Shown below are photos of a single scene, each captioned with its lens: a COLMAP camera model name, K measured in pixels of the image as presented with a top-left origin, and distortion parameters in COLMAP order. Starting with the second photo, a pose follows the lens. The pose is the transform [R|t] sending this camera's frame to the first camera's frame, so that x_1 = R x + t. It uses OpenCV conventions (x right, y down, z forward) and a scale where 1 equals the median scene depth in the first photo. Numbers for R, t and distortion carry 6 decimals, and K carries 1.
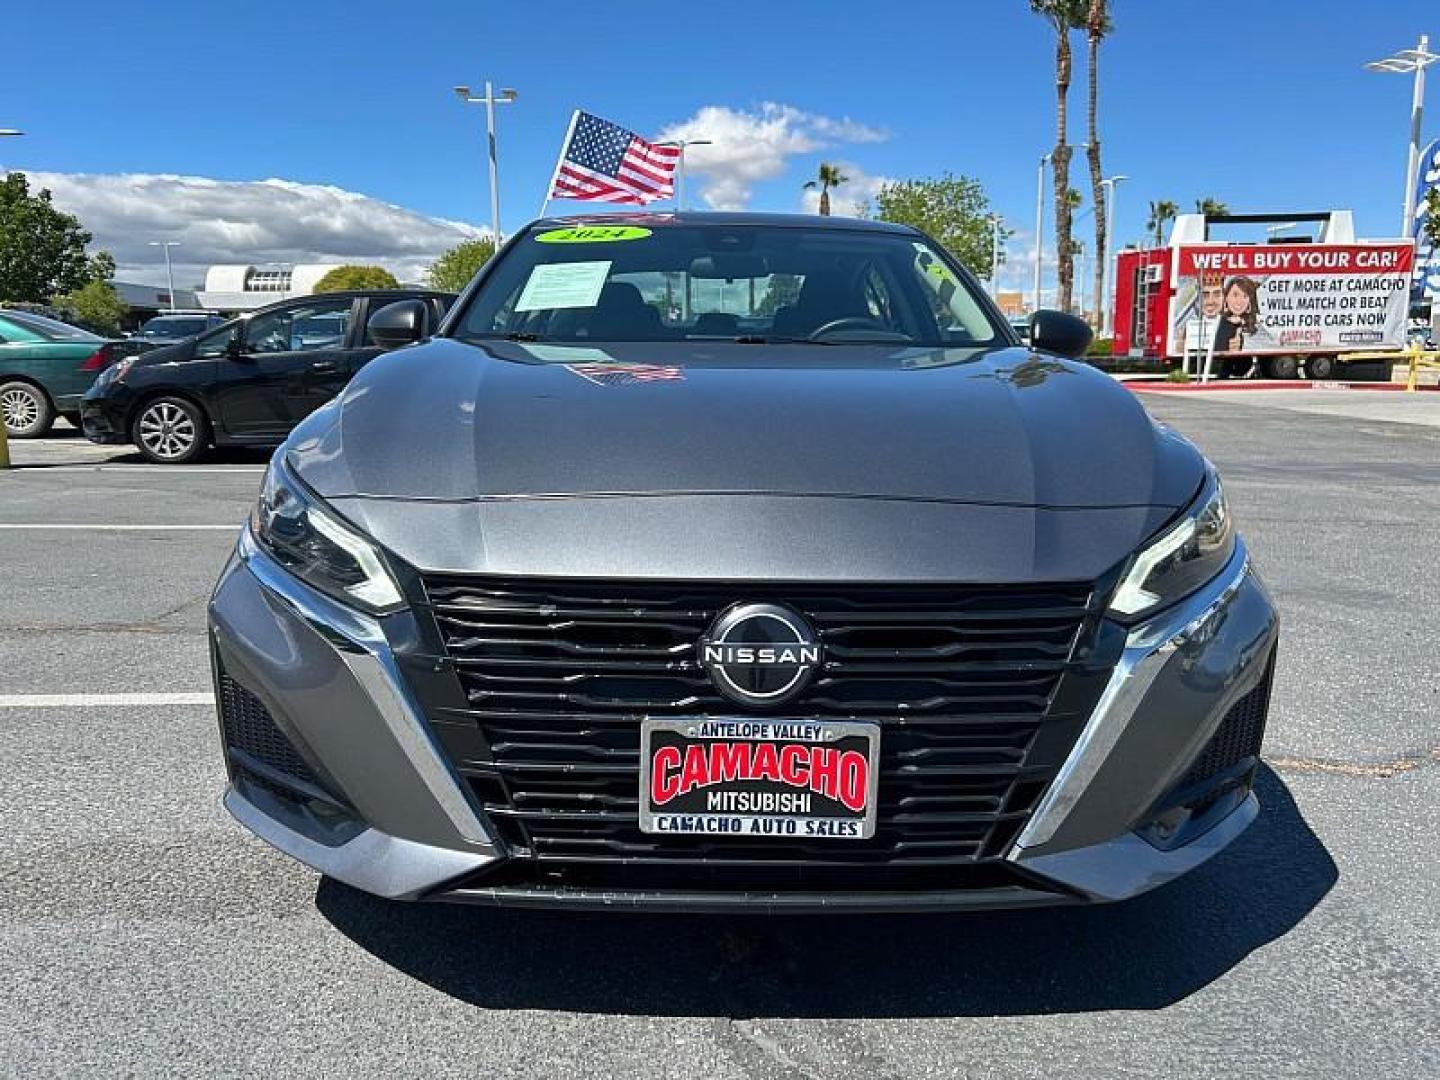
lens RADIAL K [[1090.9, 0, 720.6], [0, 1090.9, 528.6], [0, 0, 1]] dist [0.043557, -0.043844]
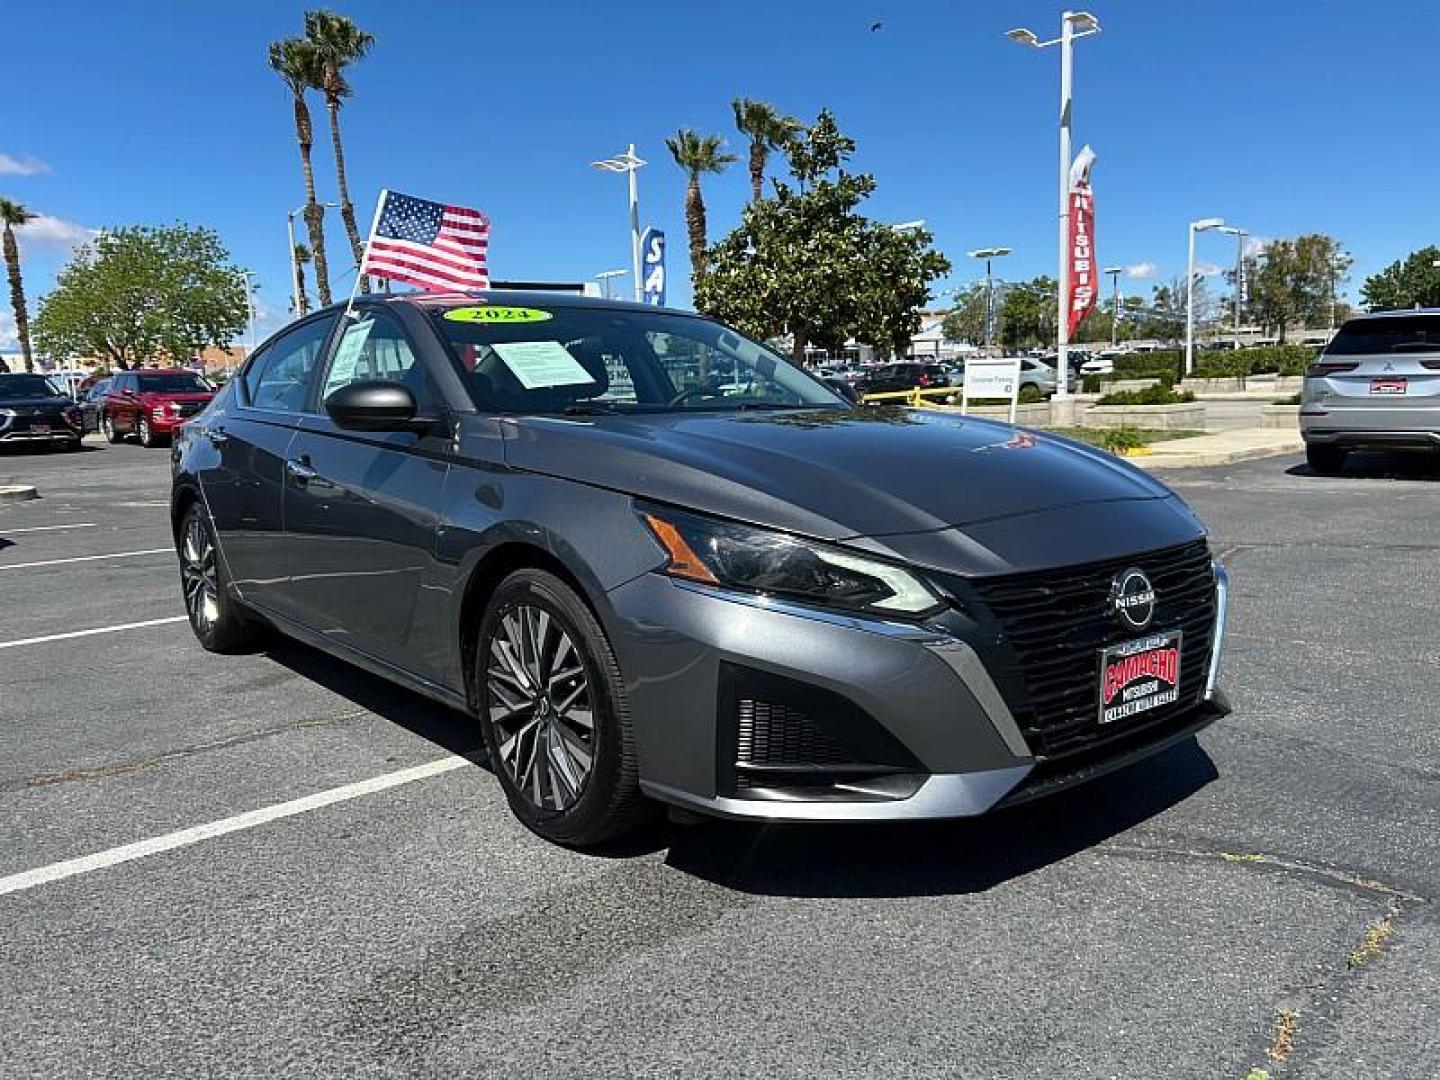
lens RADIAL K [[1080.7, 0, 724.6], [0, 1080.7, 538.7], [0, 0, 1]] dist [0.031584, -0.022802]
pose [[0.788976, -0.105306, 0.605333, -1.390447], [0.128019, 0.991756, 0.005674, -0.060721], [-0.600939, 0.073017, 0.795952, 0.074425]]
